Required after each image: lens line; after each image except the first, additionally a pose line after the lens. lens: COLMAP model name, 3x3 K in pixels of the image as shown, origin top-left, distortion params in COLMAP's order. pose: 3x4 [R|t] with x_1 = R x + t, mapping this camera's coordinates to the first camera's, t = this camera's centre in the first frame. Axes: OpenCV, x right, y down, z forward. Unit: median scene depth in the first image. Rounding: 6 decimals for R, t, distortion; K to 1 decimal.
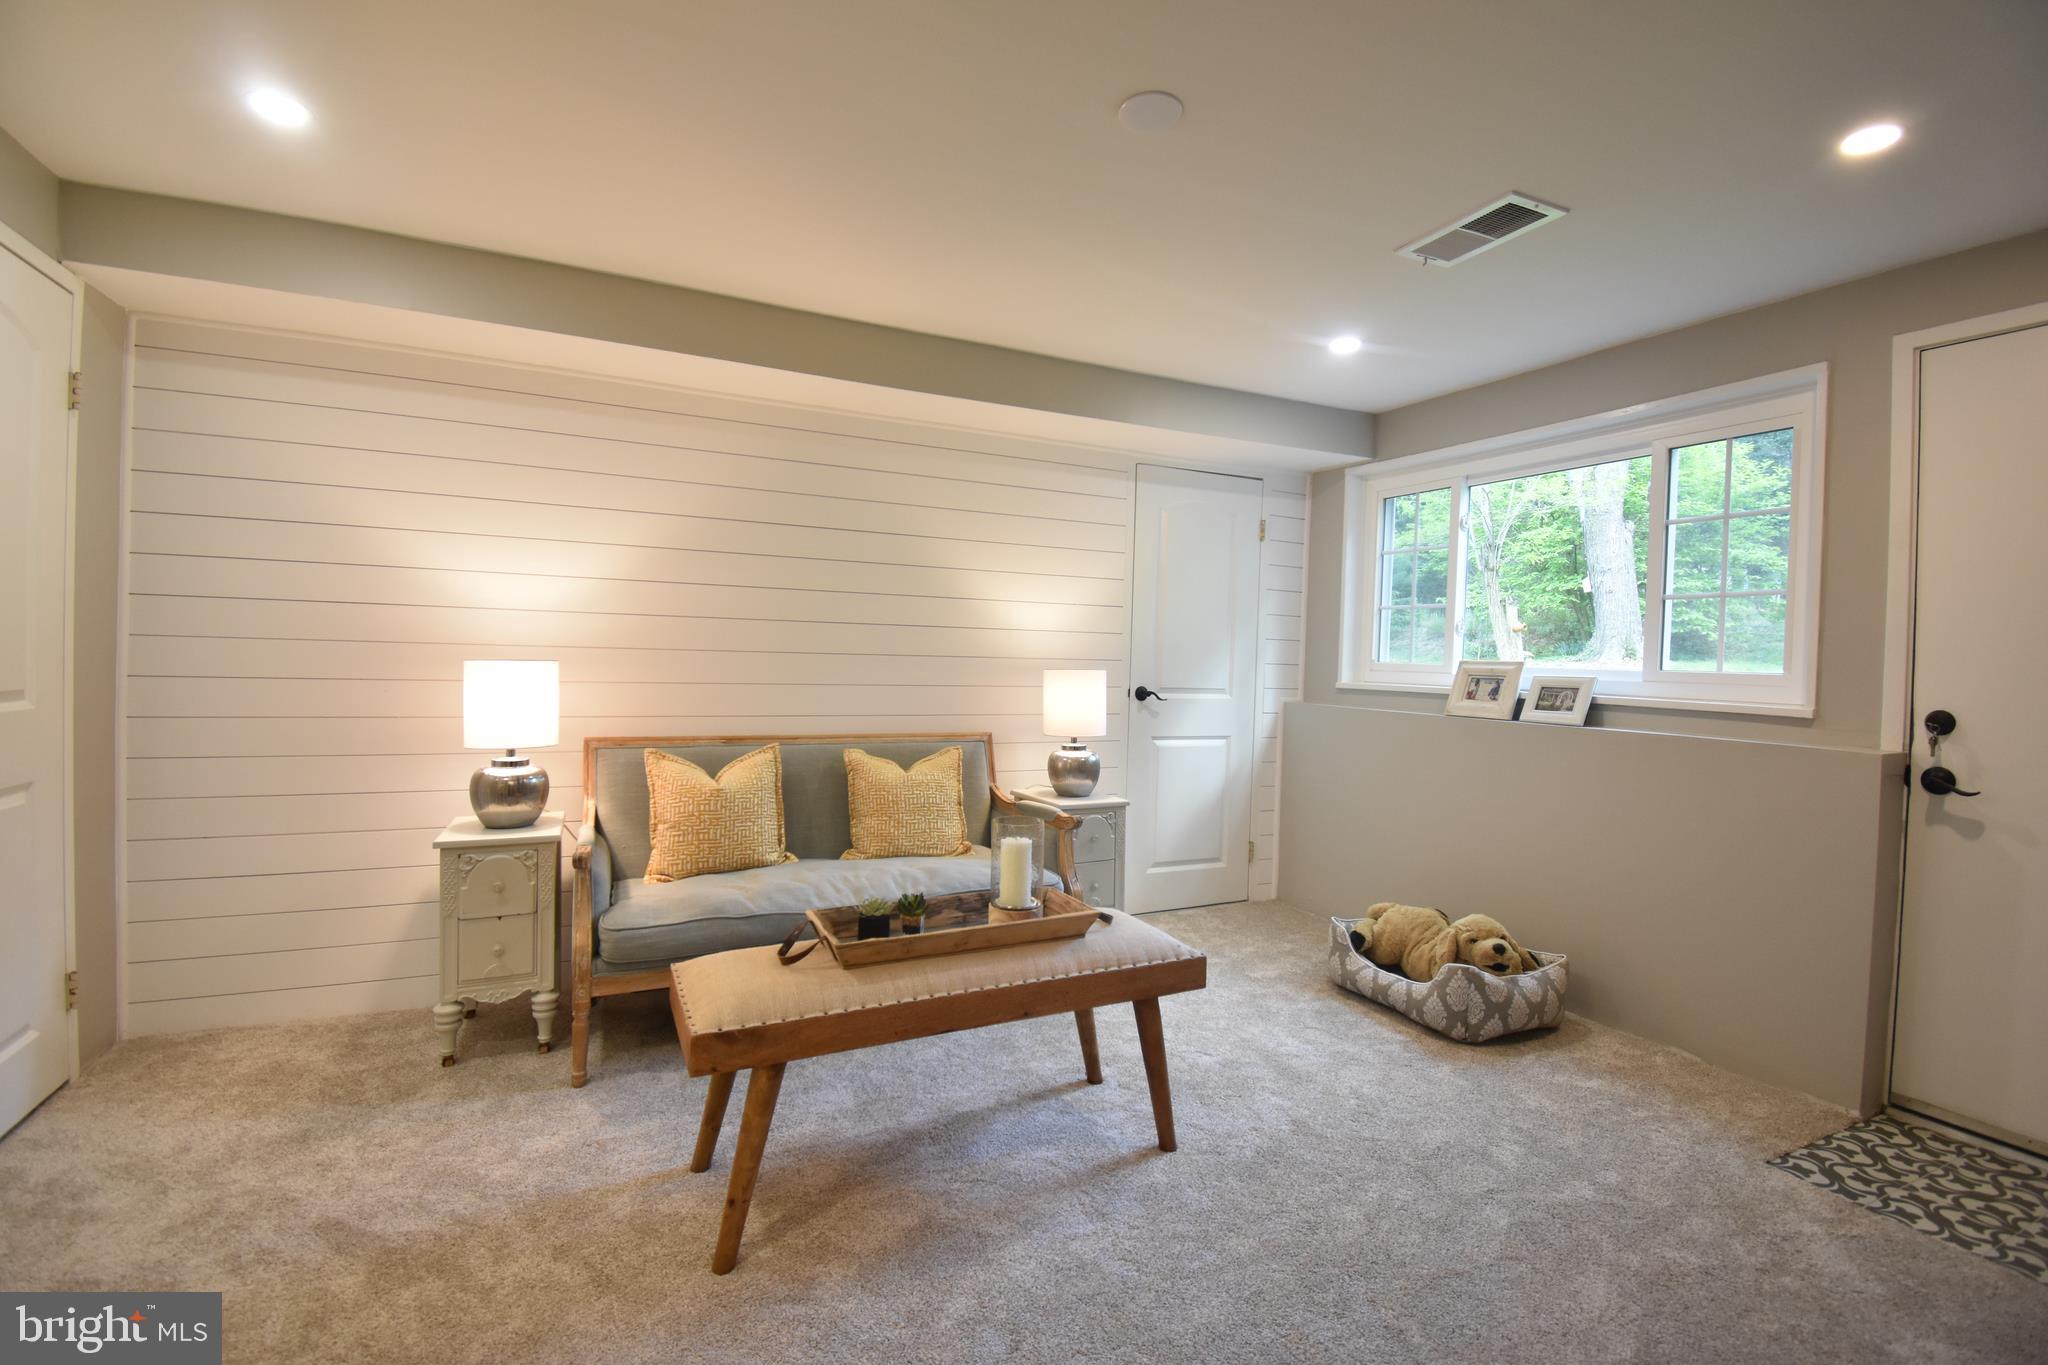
lens RADIAL K [[899.9, 0, 1023.6], [0, 899.9, 672.4], [0, 0, 1]] dist [0.021160, -0.025940]
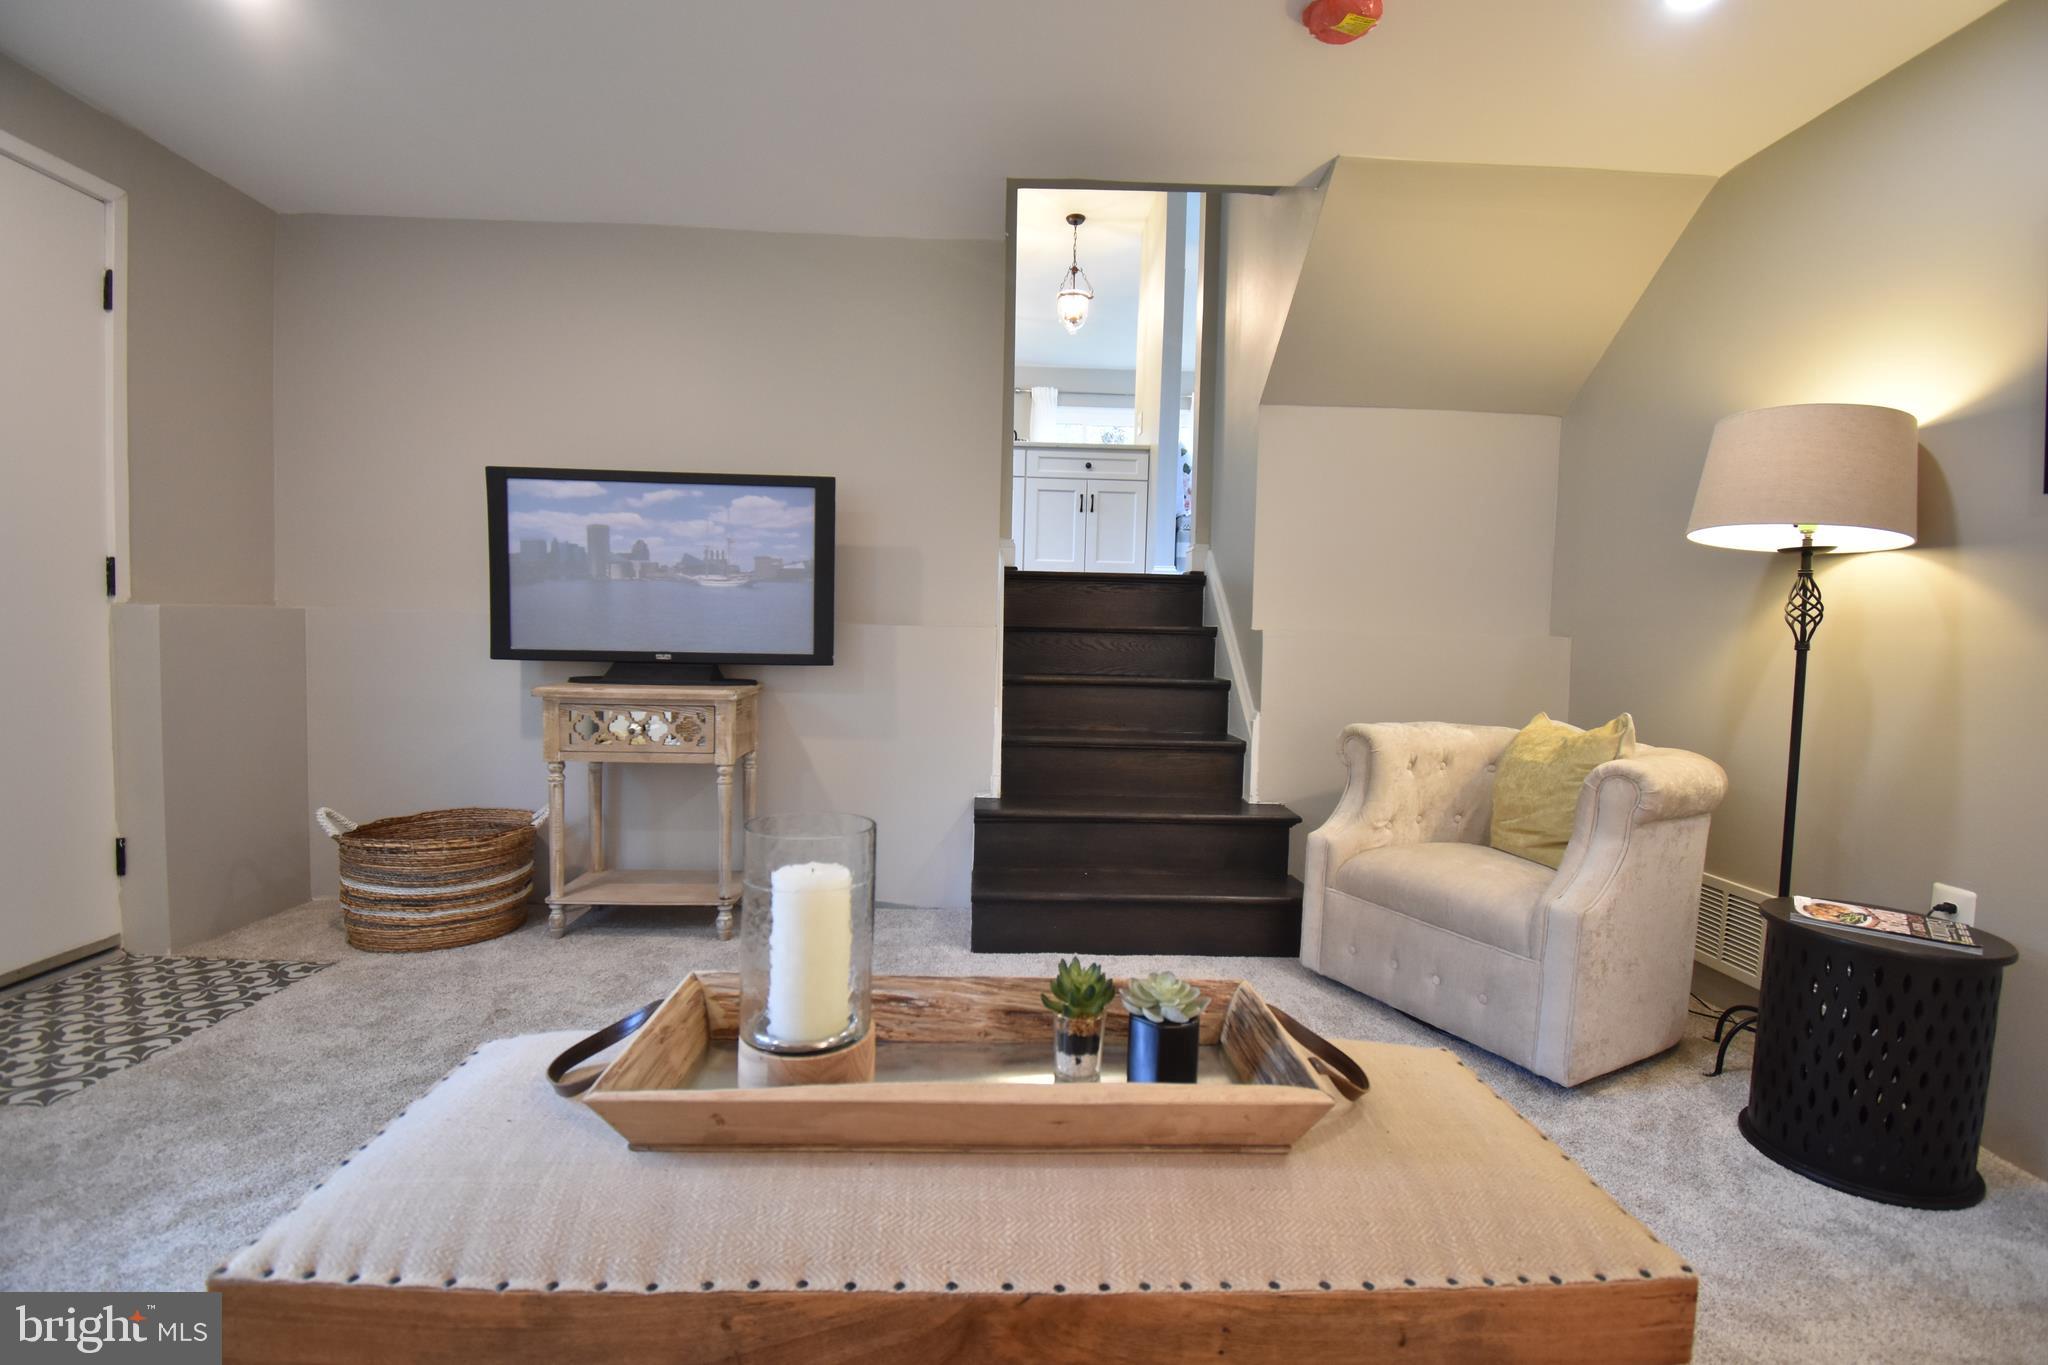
lens RADIAL K [[899.9, 0, 1023.6], [0, 899.9, 672.4], [0, 0, 1]] dist [0.021160, -0.025940]
pose [[-0.919154, -0.066138, 0.388306, -0.167237], [-0.040289, 0.996418, 0.074347, 0.047011], [-0.391833, 0.052692, -0.918526, 0.917566]]
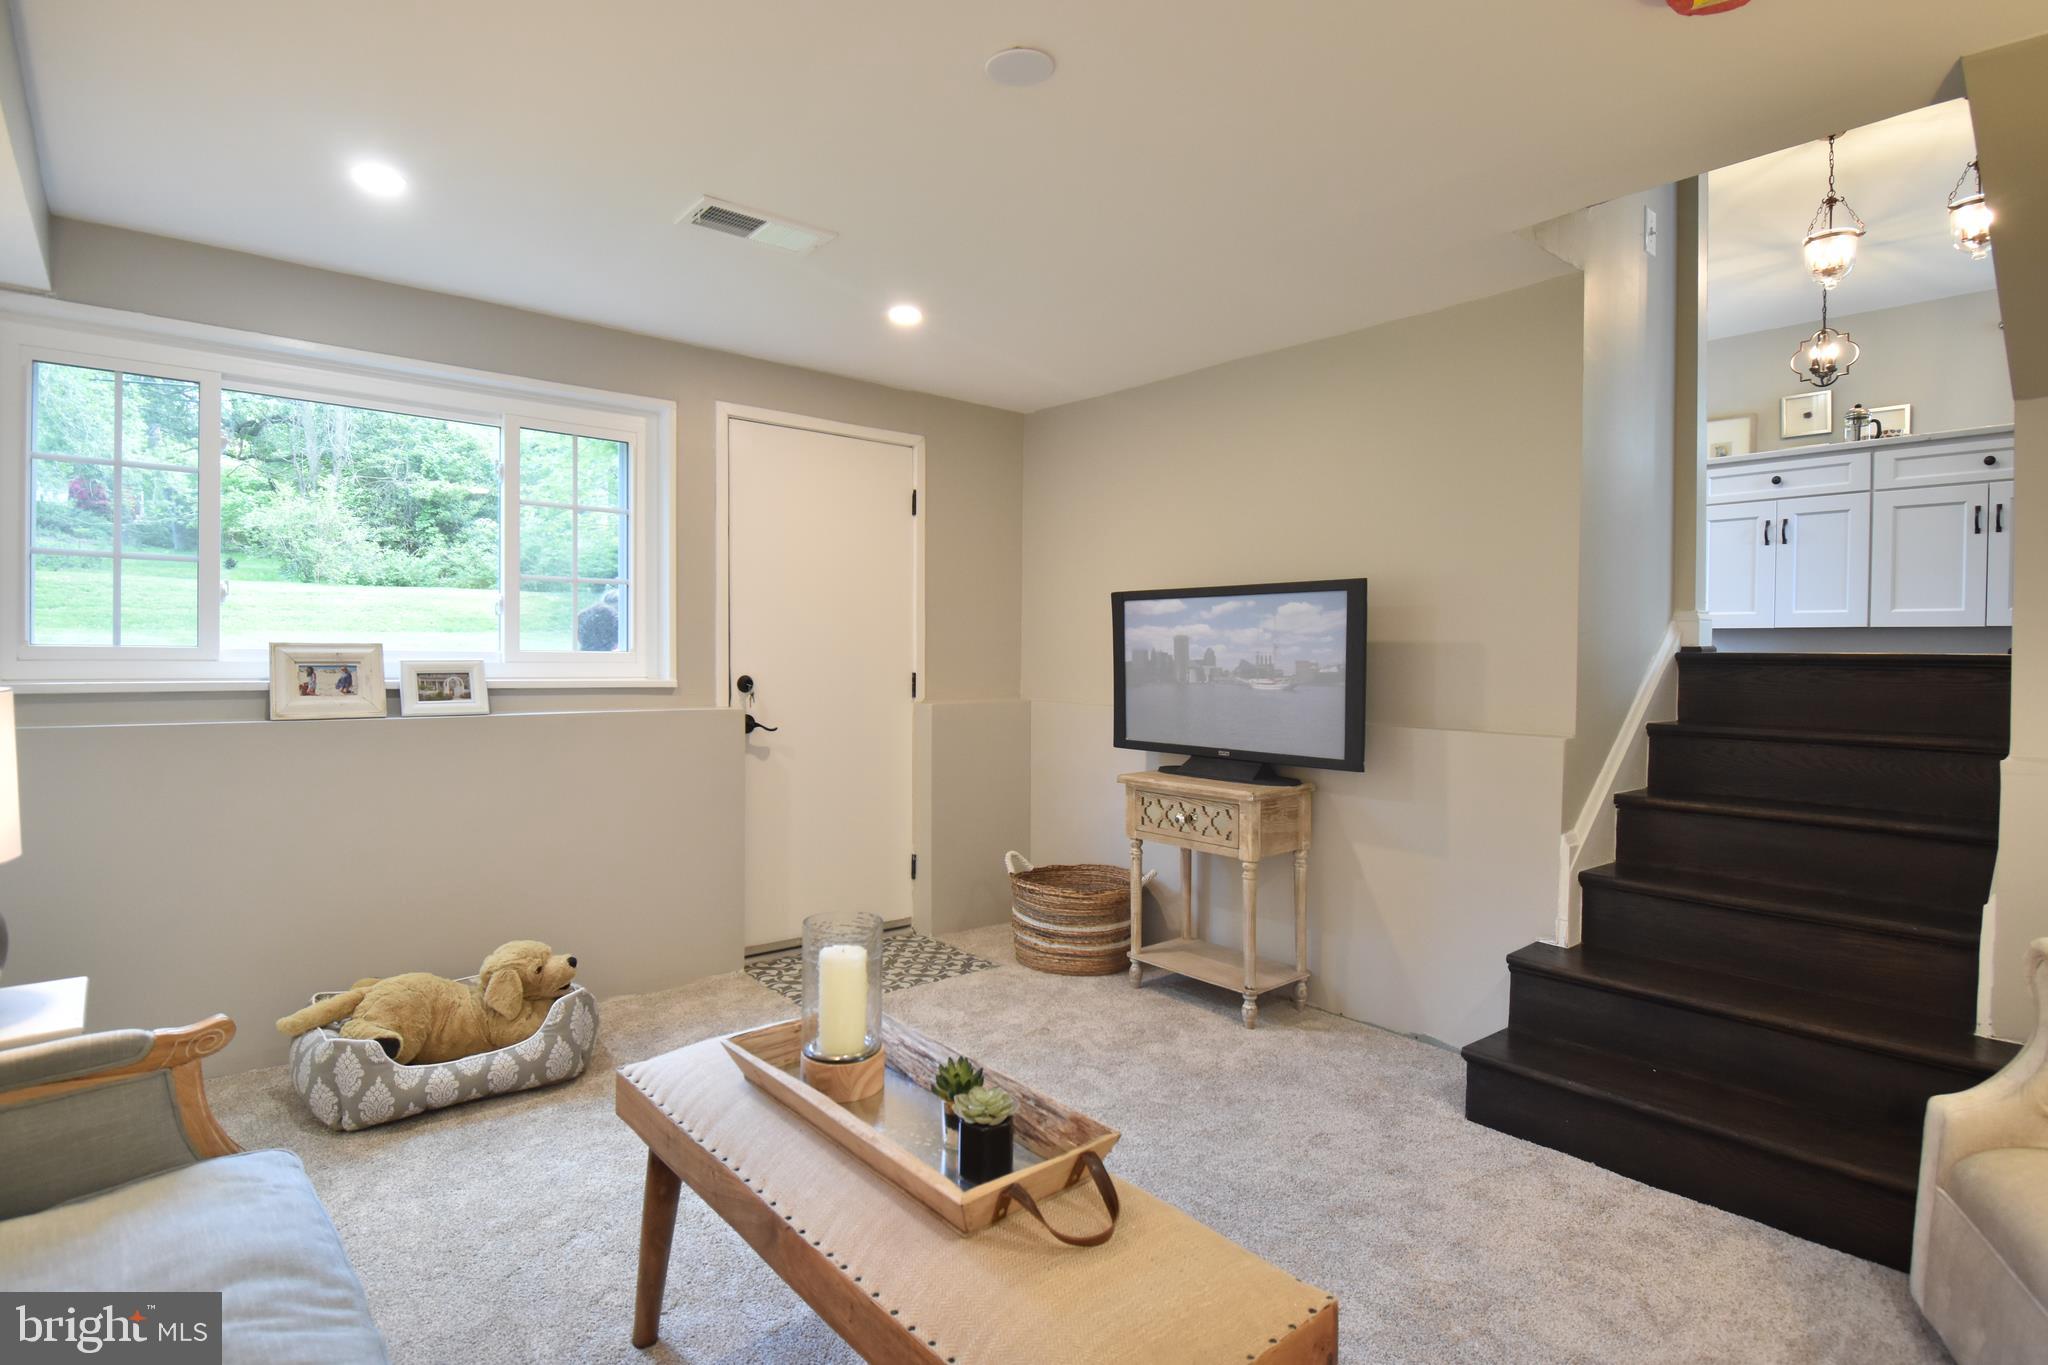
lens RADIAL K [[1047.6, 0, 1020.8], [0, 1047.6, 673.4], [0, 0, 1]] dist [0.033627, -0.041745]
pose [[-0.255932, -0.049030, 0.965451, -0.533387], [0.002423, 0.998677, 0.051360, -0.034080], [-0.966692, 0.015484, -0.255475, 0.736639]]
